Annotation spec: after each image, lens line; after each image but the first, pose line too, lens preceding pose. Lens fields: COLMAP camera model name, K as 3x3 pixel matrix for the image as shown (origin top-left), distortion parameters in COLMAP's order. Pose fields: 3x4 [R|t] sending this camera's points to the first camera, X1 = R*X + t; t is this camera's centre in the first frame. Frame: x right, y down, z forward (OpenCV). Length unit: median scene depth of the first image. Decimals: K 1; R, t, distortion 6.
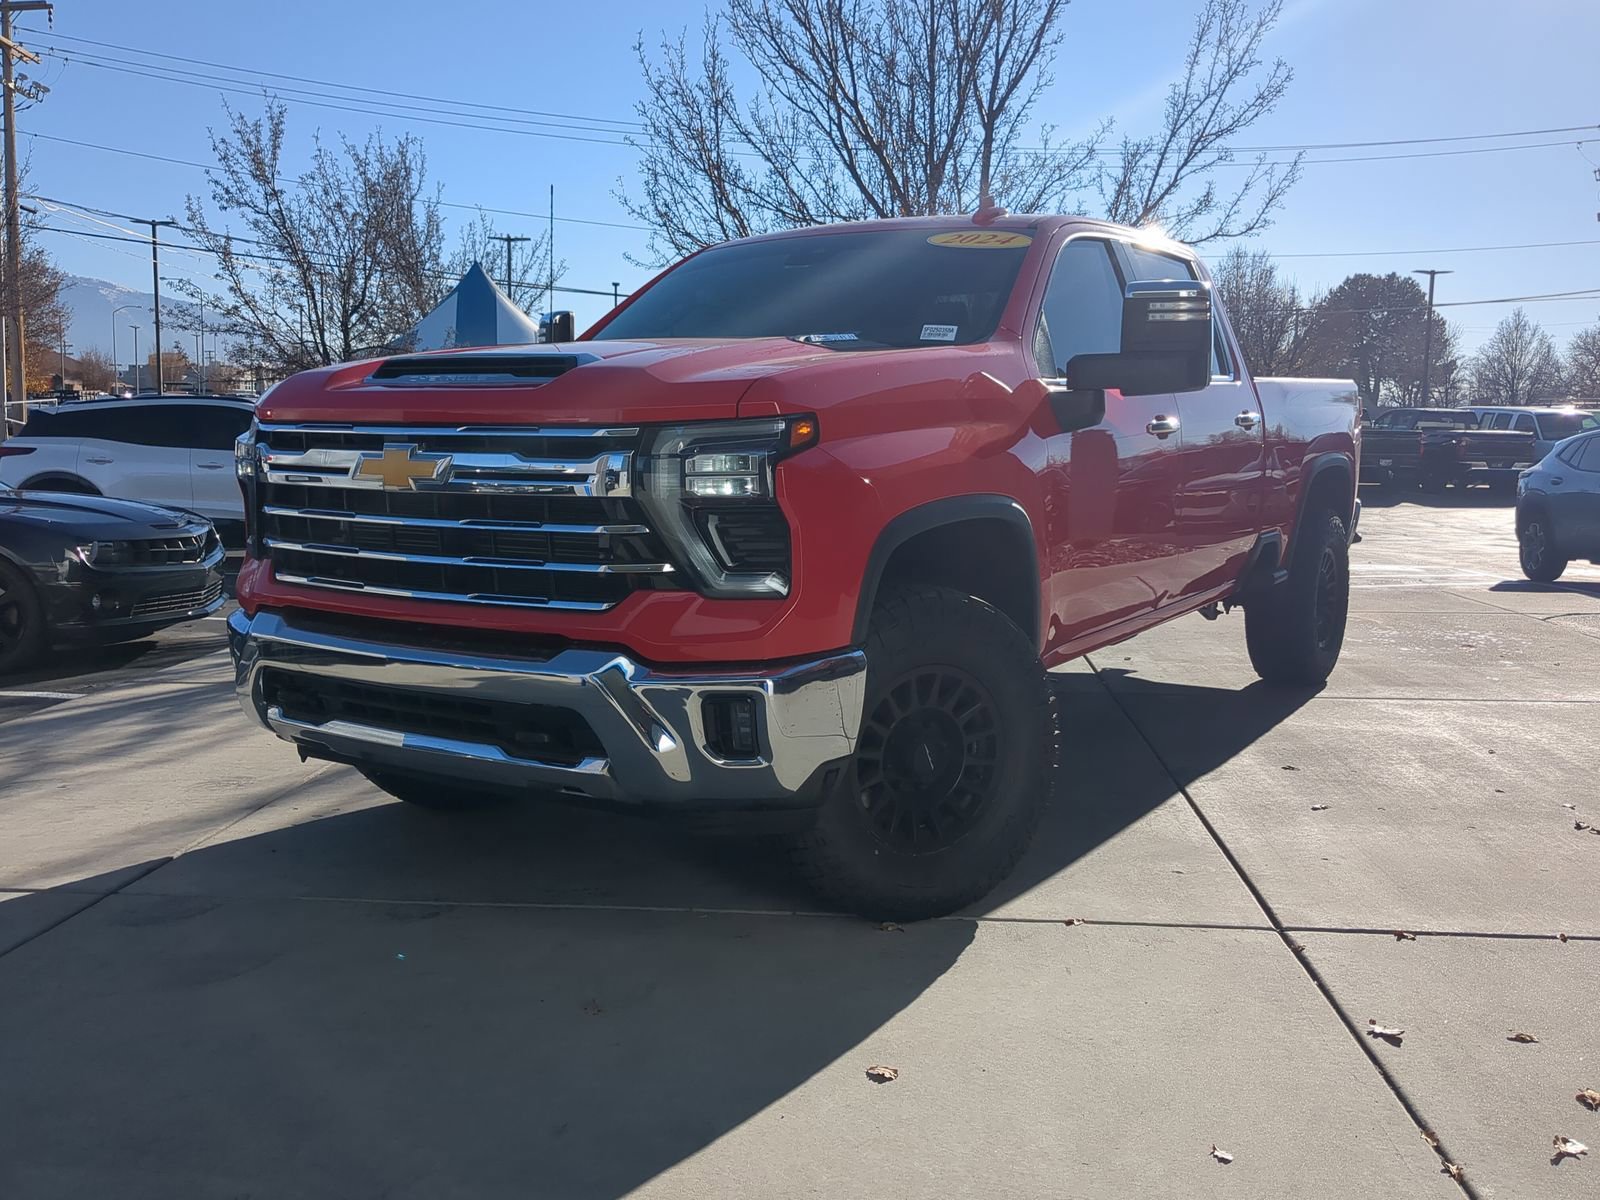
lens RADIAL K [[1423.2, 0, 804.5], [0, 1423.2, 596.9], [0, 0, 1]] dist [0.013511, -0.006109]
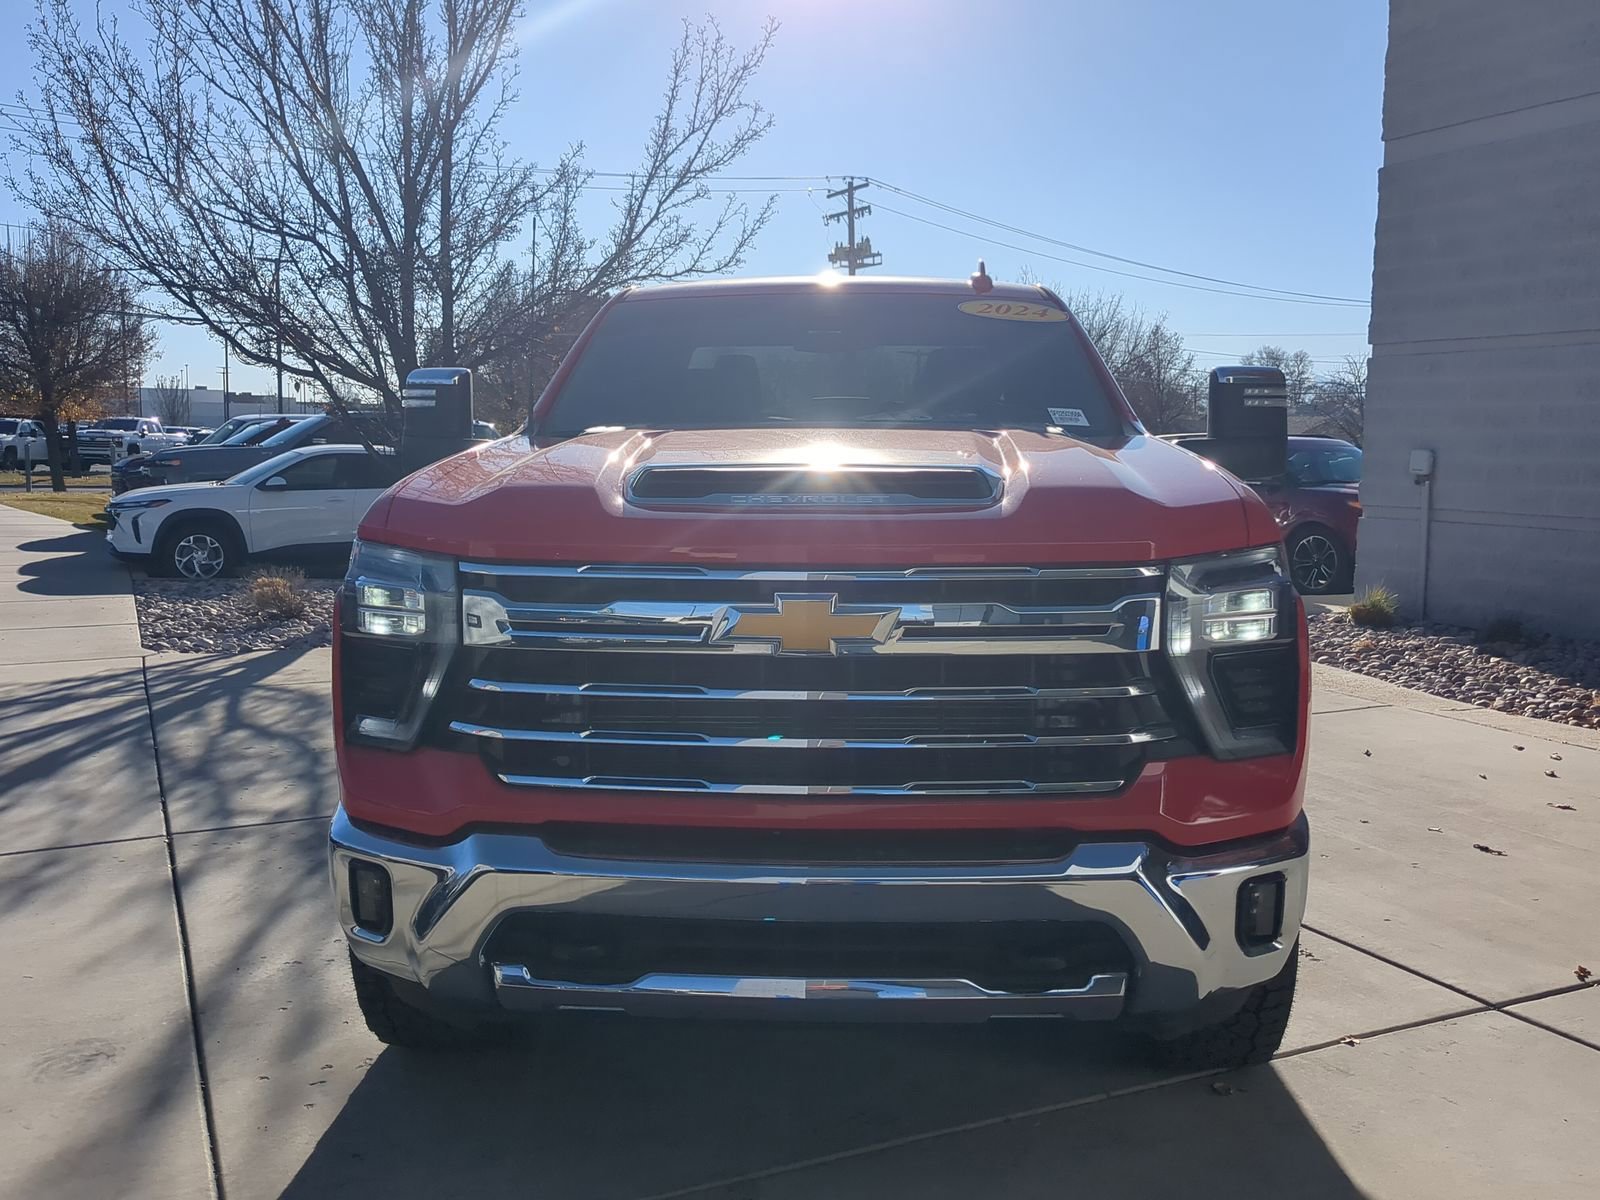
lens RADIAL K [[1434.1, 0, 800.0], [0, 1434.1, 600.0], [0, 0, 1]] dist [0.039672, 0.004167]
pose [[0.872564, -0.059701, 0.484837, -0.337317], [0.063449, 0.997947, 0.008693, -0.057234], [-0.484361, 0.023177, 0.874561, 0.180354]]
